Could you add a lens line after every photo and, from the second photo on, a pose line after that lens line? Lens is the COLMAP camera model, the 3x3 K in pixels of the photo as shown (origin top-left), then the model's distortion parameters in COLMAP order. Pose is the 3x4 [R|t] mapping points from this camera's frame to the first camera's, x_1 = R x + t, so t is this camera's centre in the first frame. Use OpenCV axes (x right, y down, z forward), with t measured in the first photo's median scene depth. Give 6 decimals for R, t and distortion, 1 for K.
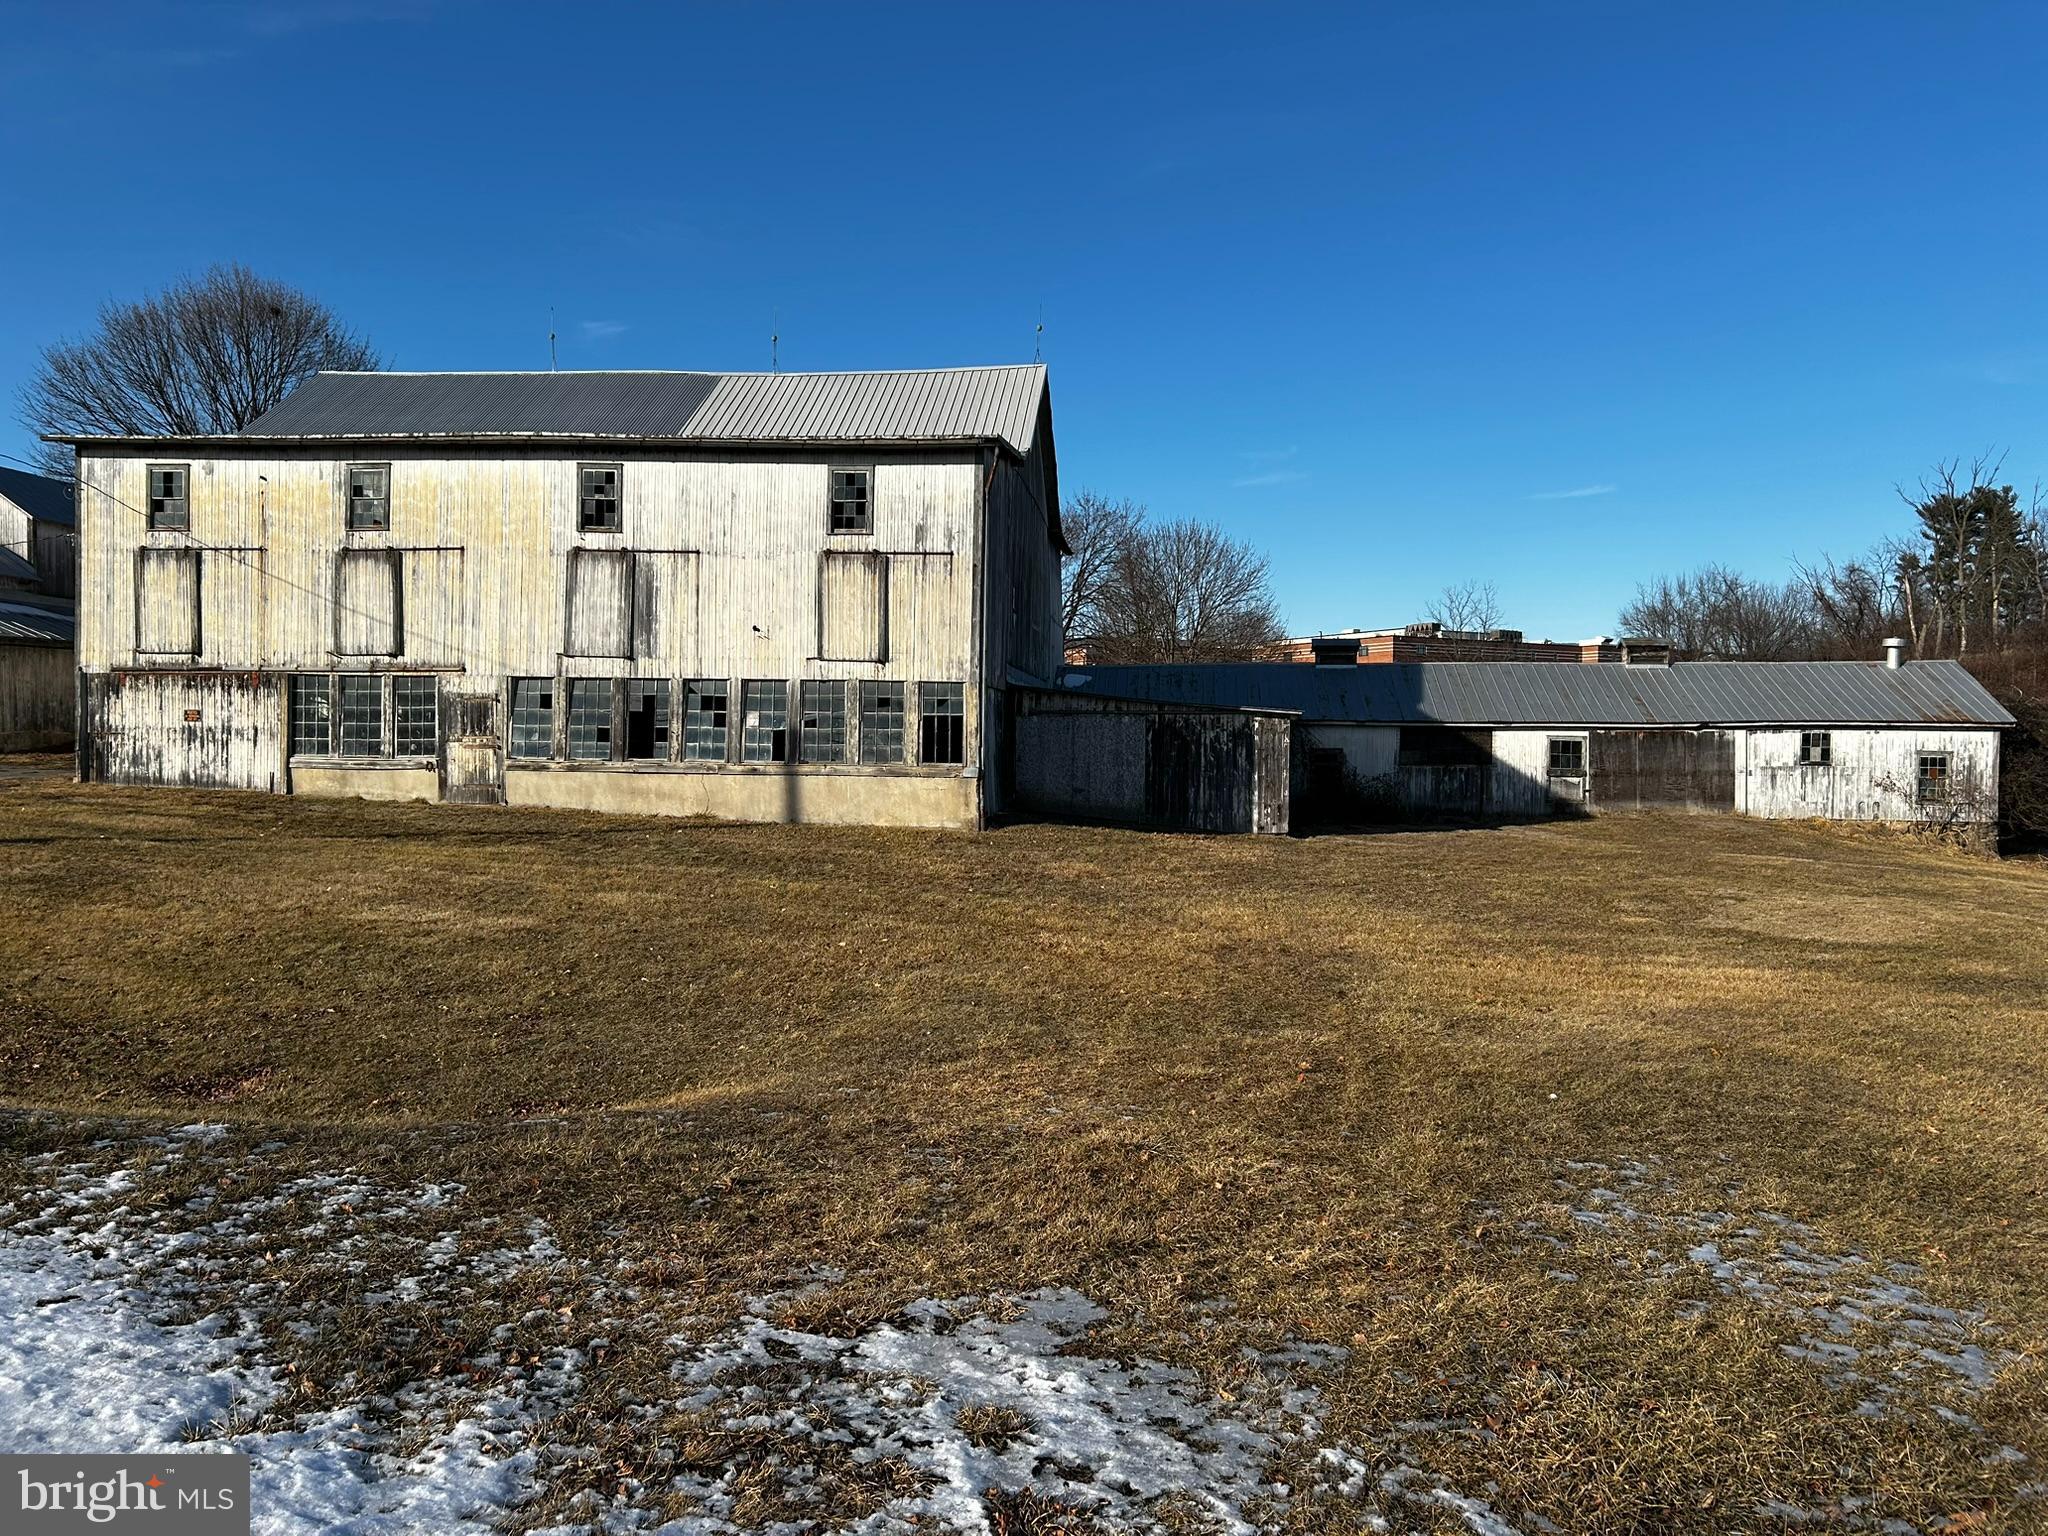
lens RADIAL K [[1542.5, 0, 1033.2], [0, 1542.5, 780.3], [0, 0, 1]] dist [0.084937, -0.112687]
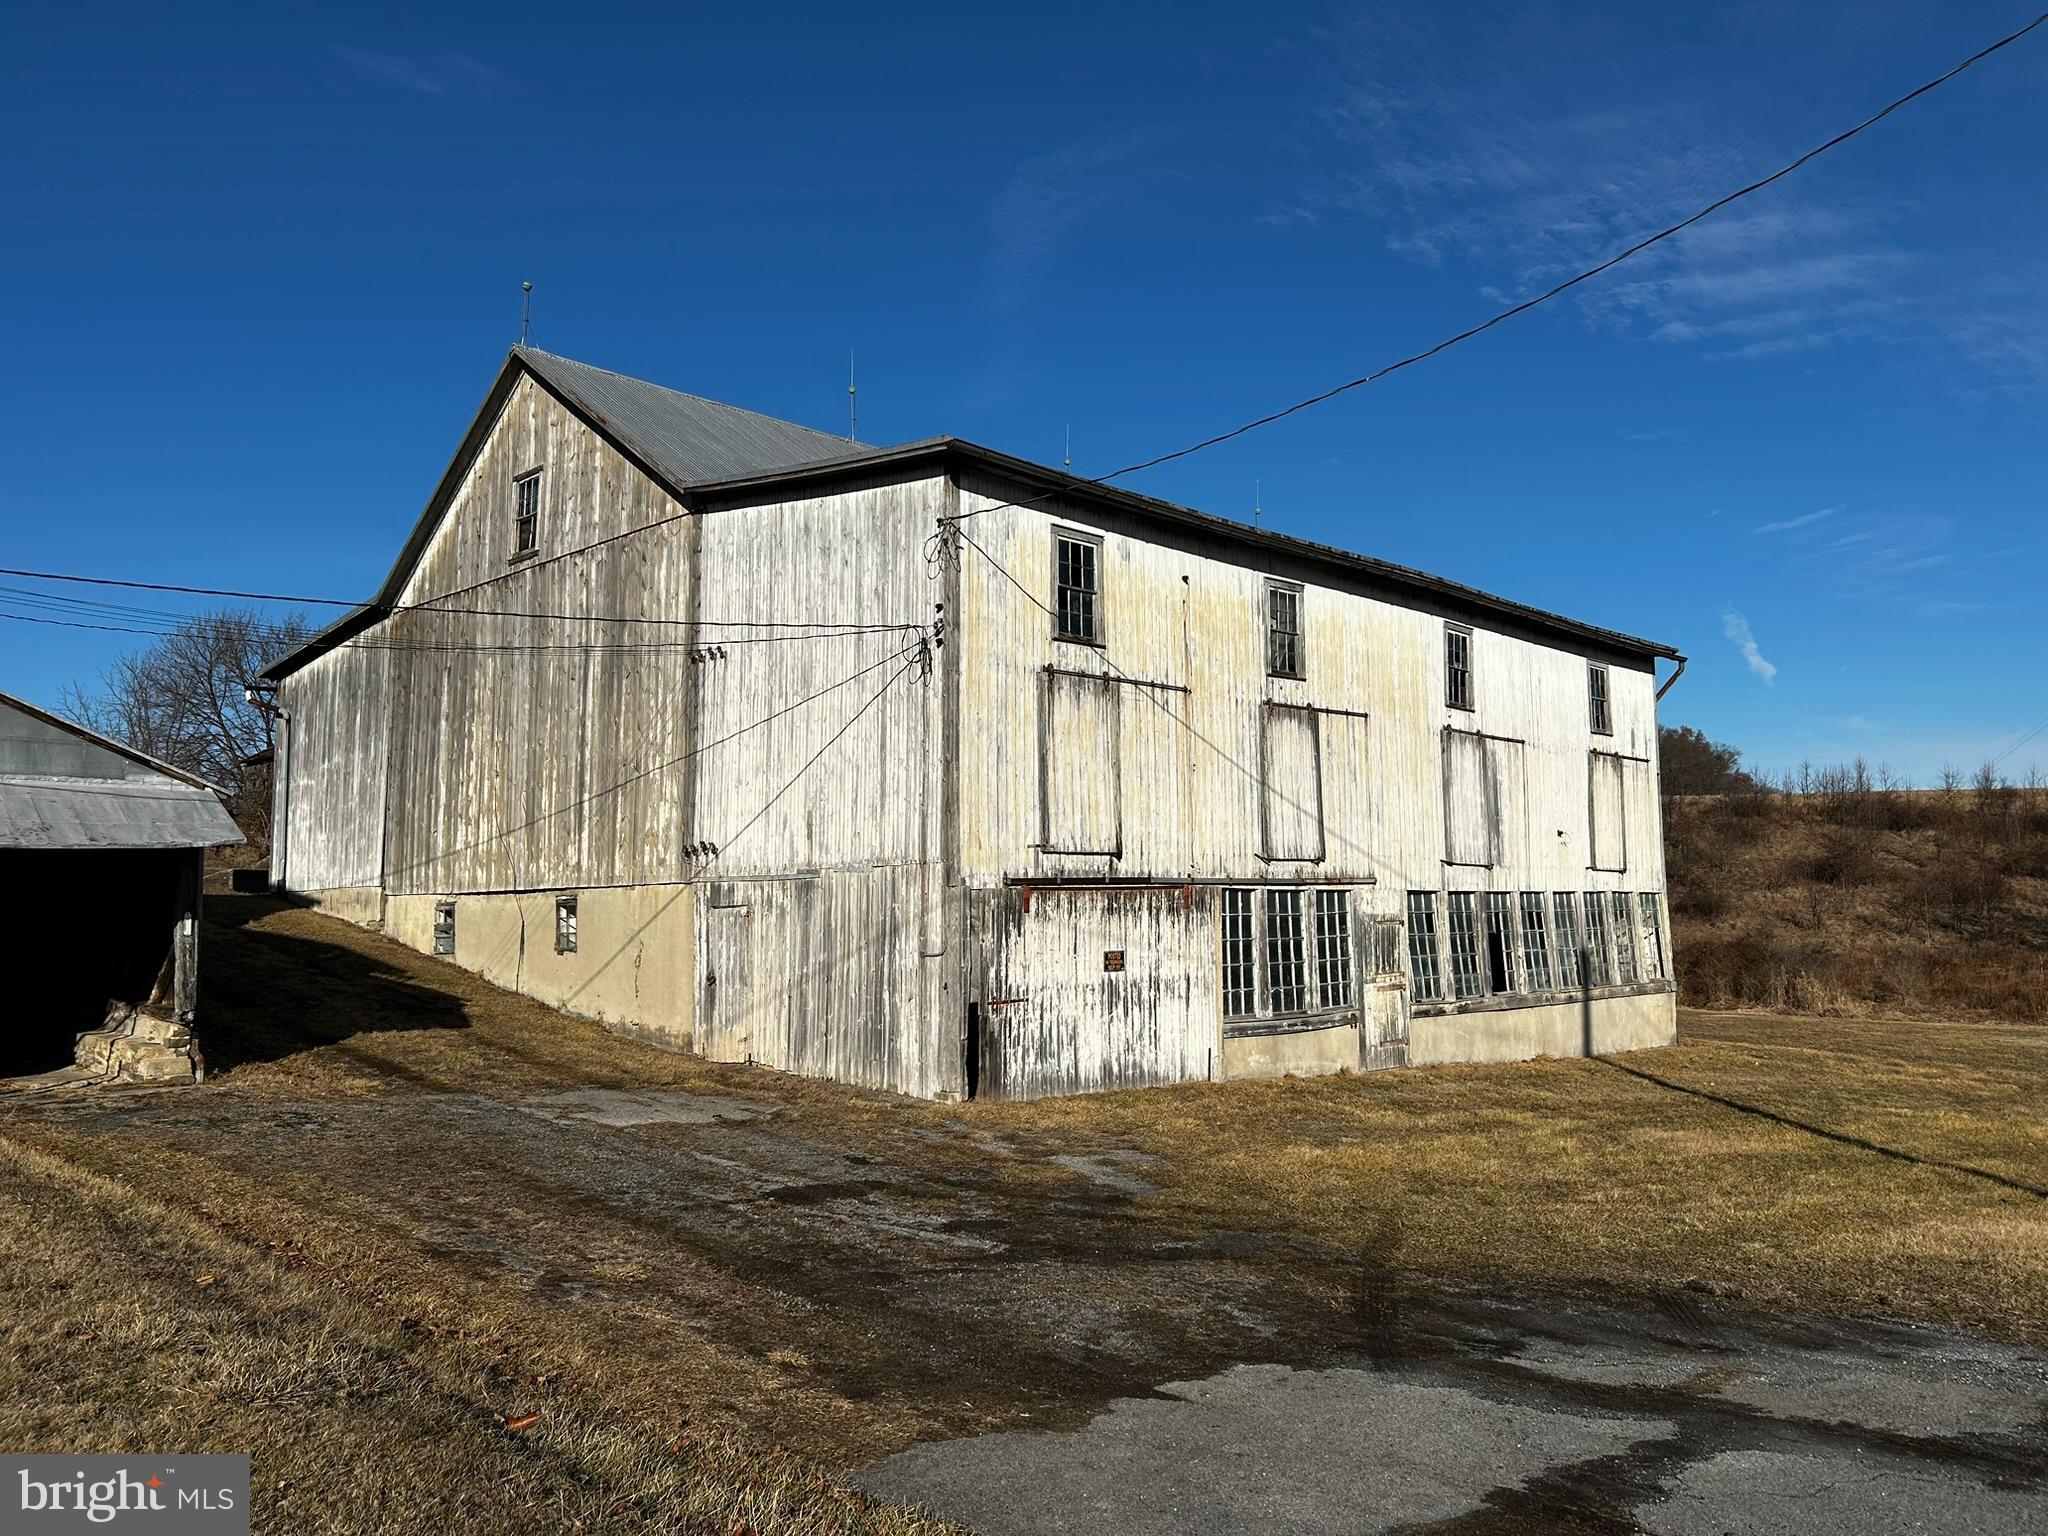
lens RADIAL K [[1542.5, 0, 1023.6], [0, 1542.5, 776.0], [0, 0, 1]] dist [0.084937, -0.112687]
pose [[0.619321, 0.049347, 0.783586, -1.012015], [0.035142, 0.995280, -0.090454, -0.059312], [-0.784351, 0.083557, 0.614664, 0.669913]]
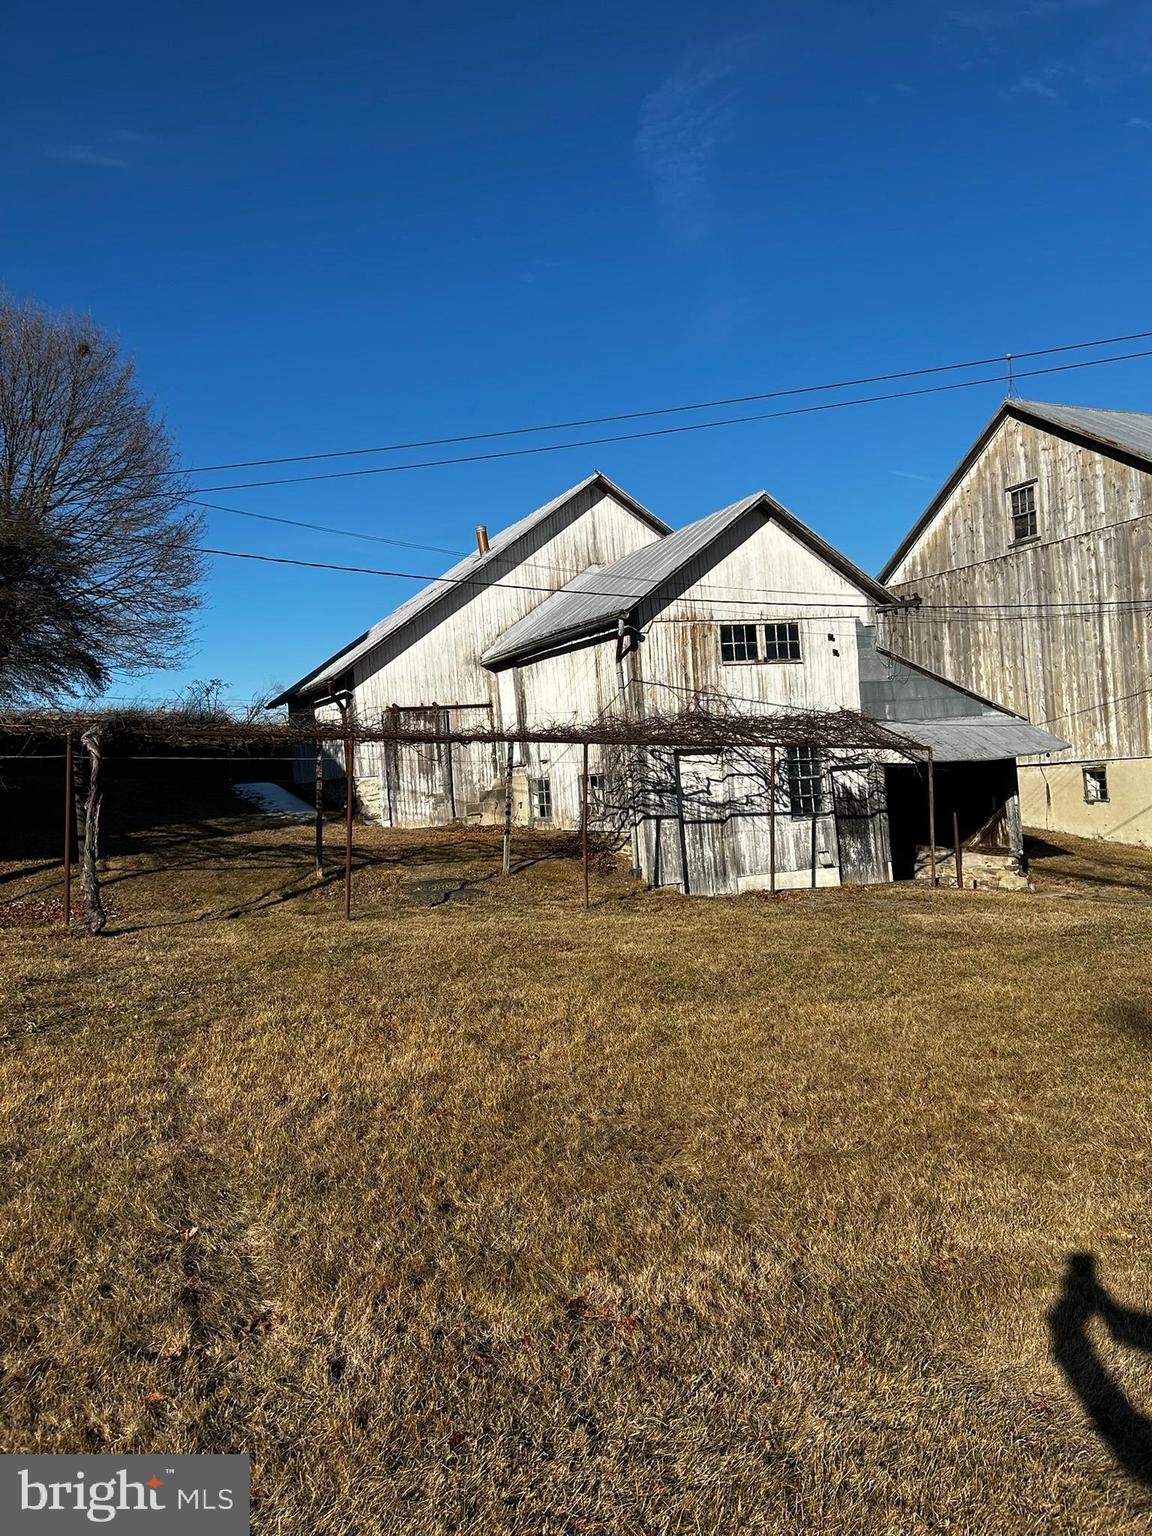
lens RADIAL K [[1156.9, 0, 568.2], [0, 1156.9, 755.9], [0, 0, 1]] dist [0.084937, -0.112687]
pose [[0.842285, -0.065959, 0.534981, -1.309468], [0.099219, 0.994498, -0.033599, -0.091186], [-0.529822, 0.081380, 0.844195, 0.784186]]
